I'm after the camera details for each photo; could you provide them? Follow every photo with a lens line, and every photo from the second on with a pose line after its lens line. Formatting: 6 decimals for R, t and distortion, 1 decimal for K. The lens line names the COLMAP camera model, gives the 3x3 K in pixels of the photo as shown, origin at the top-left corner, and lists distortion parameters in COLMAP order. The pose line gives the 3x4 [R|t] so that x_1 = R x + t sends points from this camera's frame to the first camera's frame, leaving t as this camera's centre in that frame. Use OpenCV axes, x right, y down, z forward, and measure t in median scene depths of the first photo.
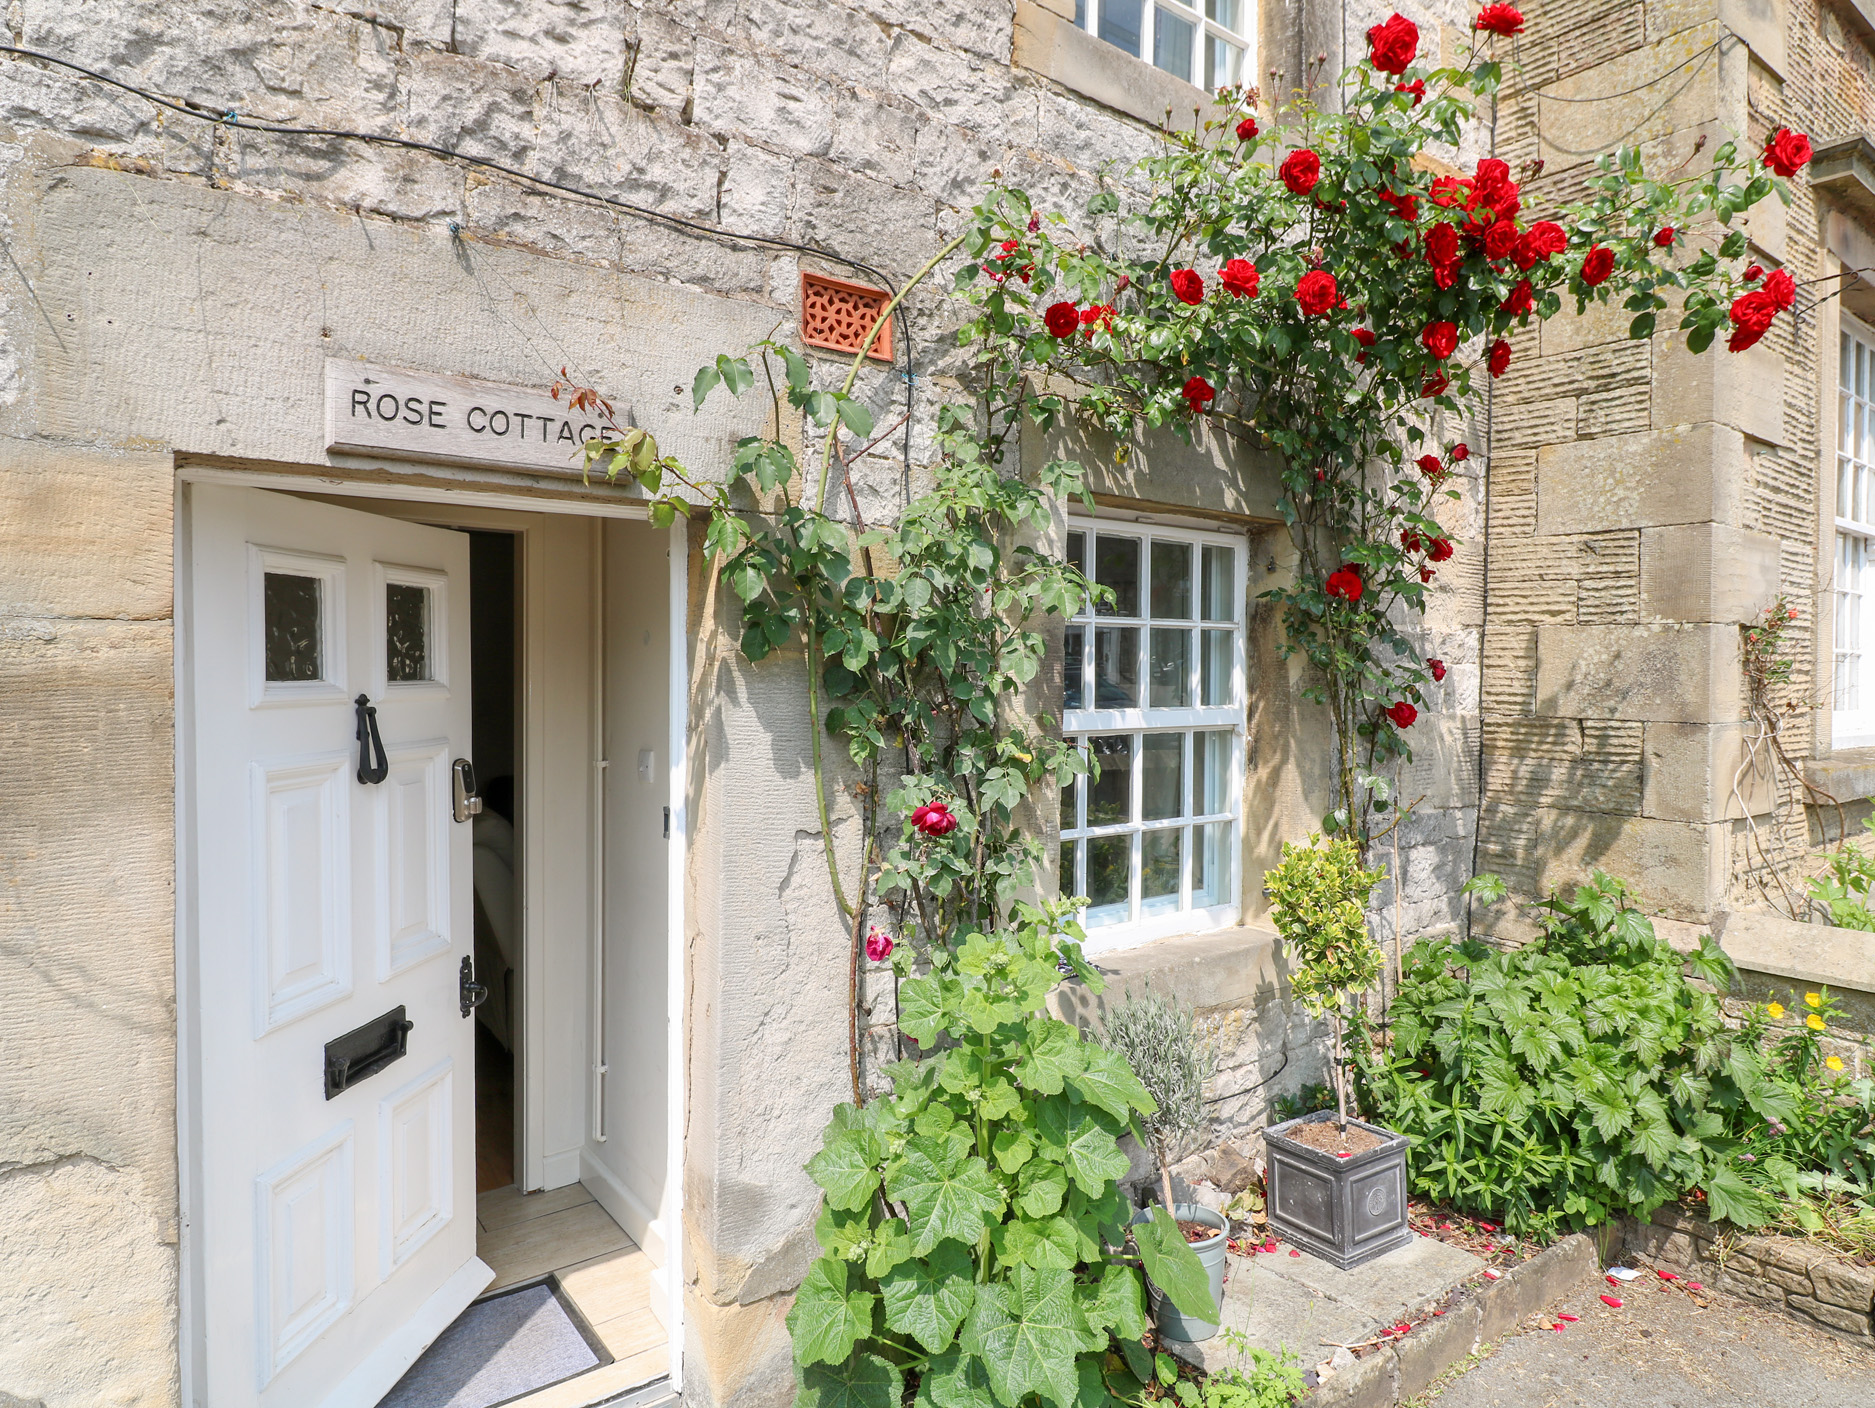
lens RADIAL K [[1124.0, 0, 946.2], [0, 1124.0, 689.2], [0, 0, 1]] dist [-0.001053, -0.007280]
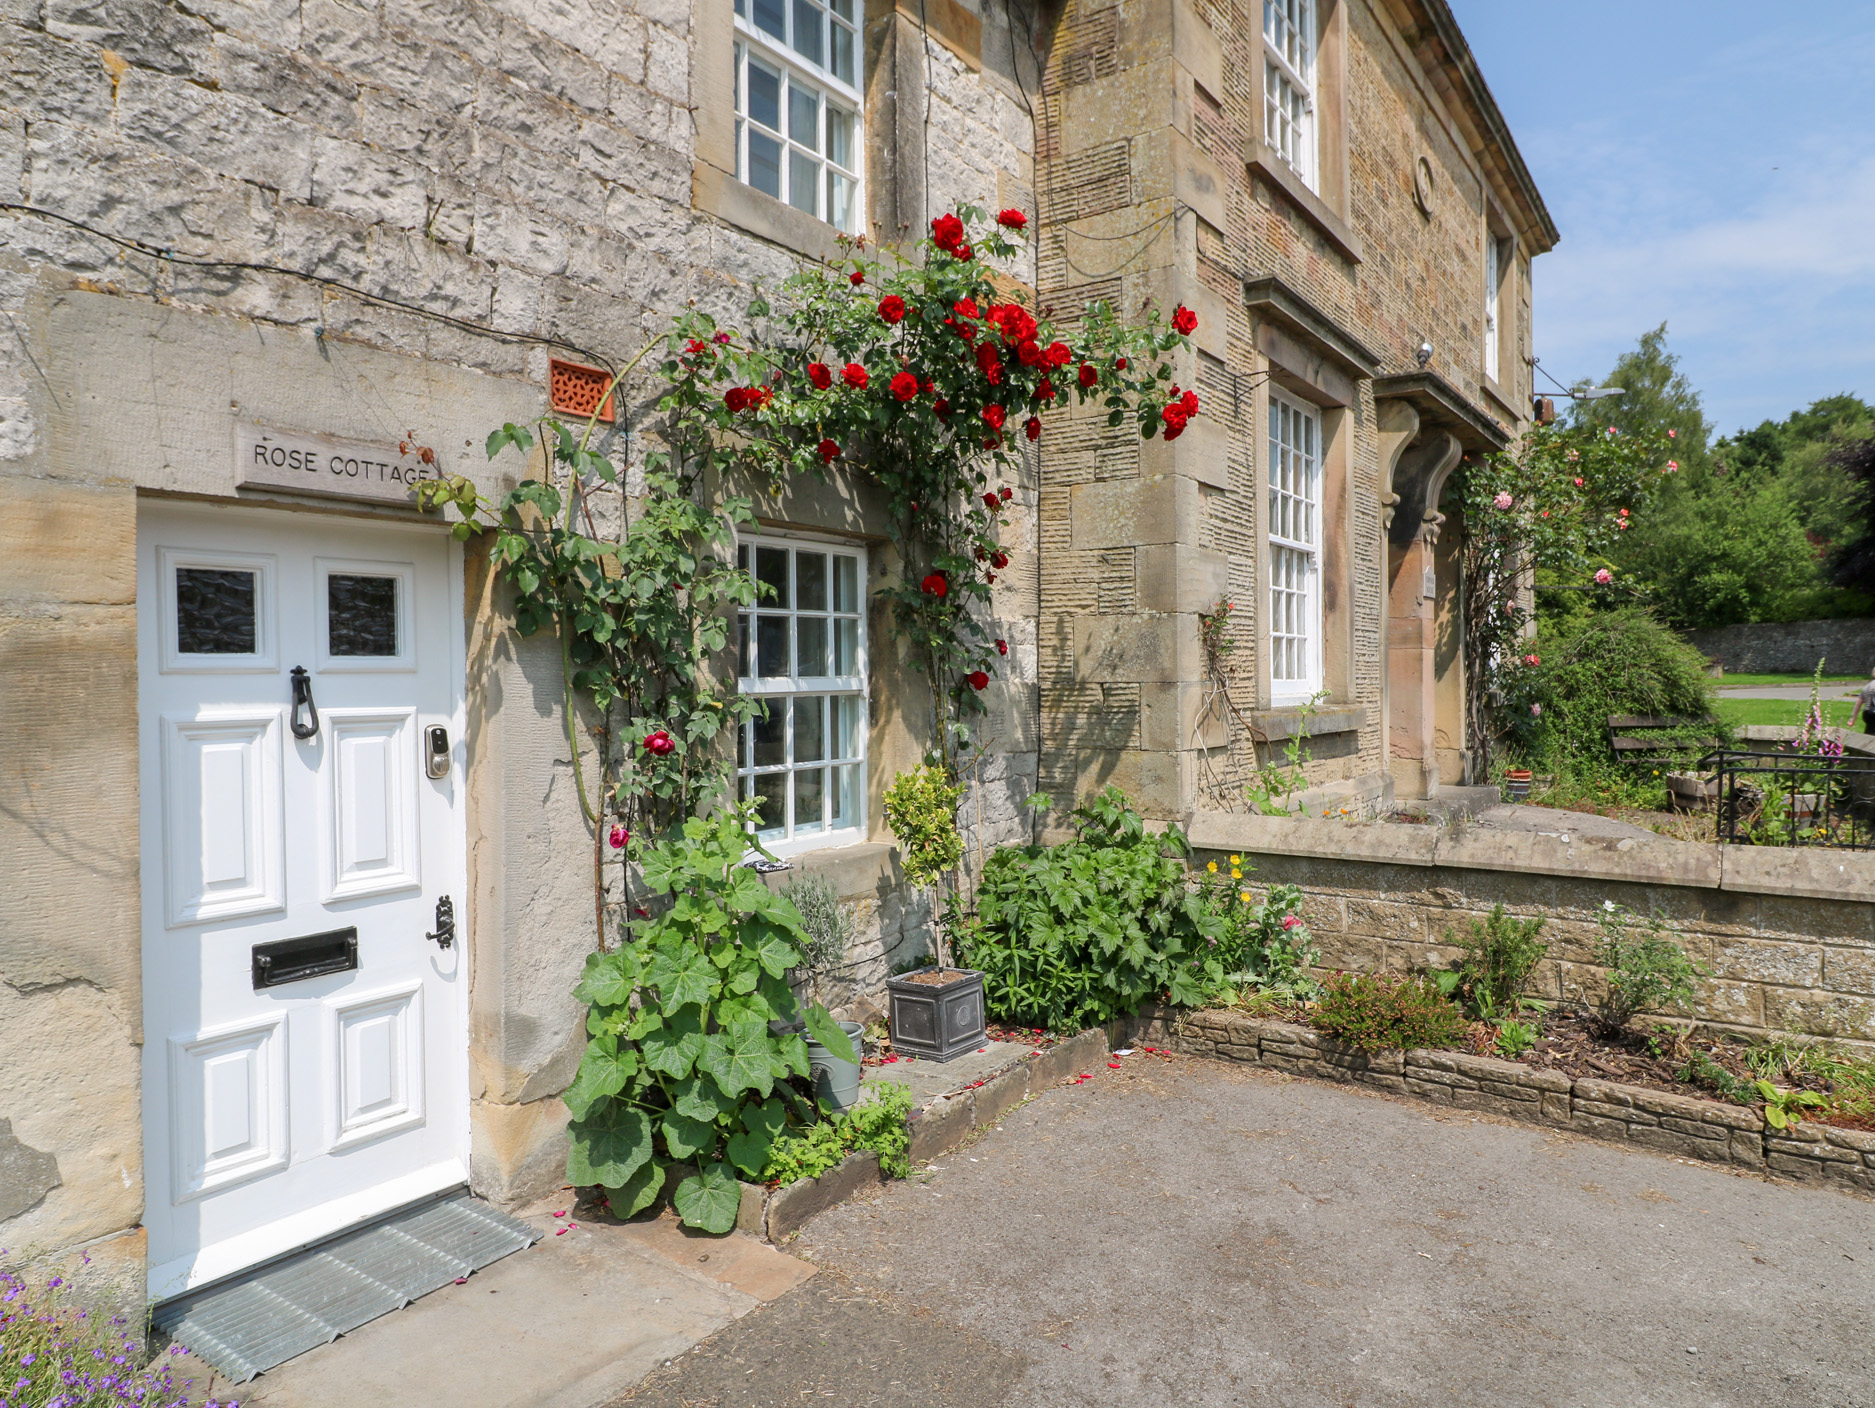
lens RADIAL K [[1198.6, 0, 931.1], [0, 1198.6, 692.2], [0, 0, 1]] dist [-0.003316, -0.003913]
pose [[0.952646, -0.022123, 0.303275, -0.127209], [0.023345, 0.999727, -0.000405, 0.050300], [-0.303183, 0.007466, 0.952903, -0.514579]]
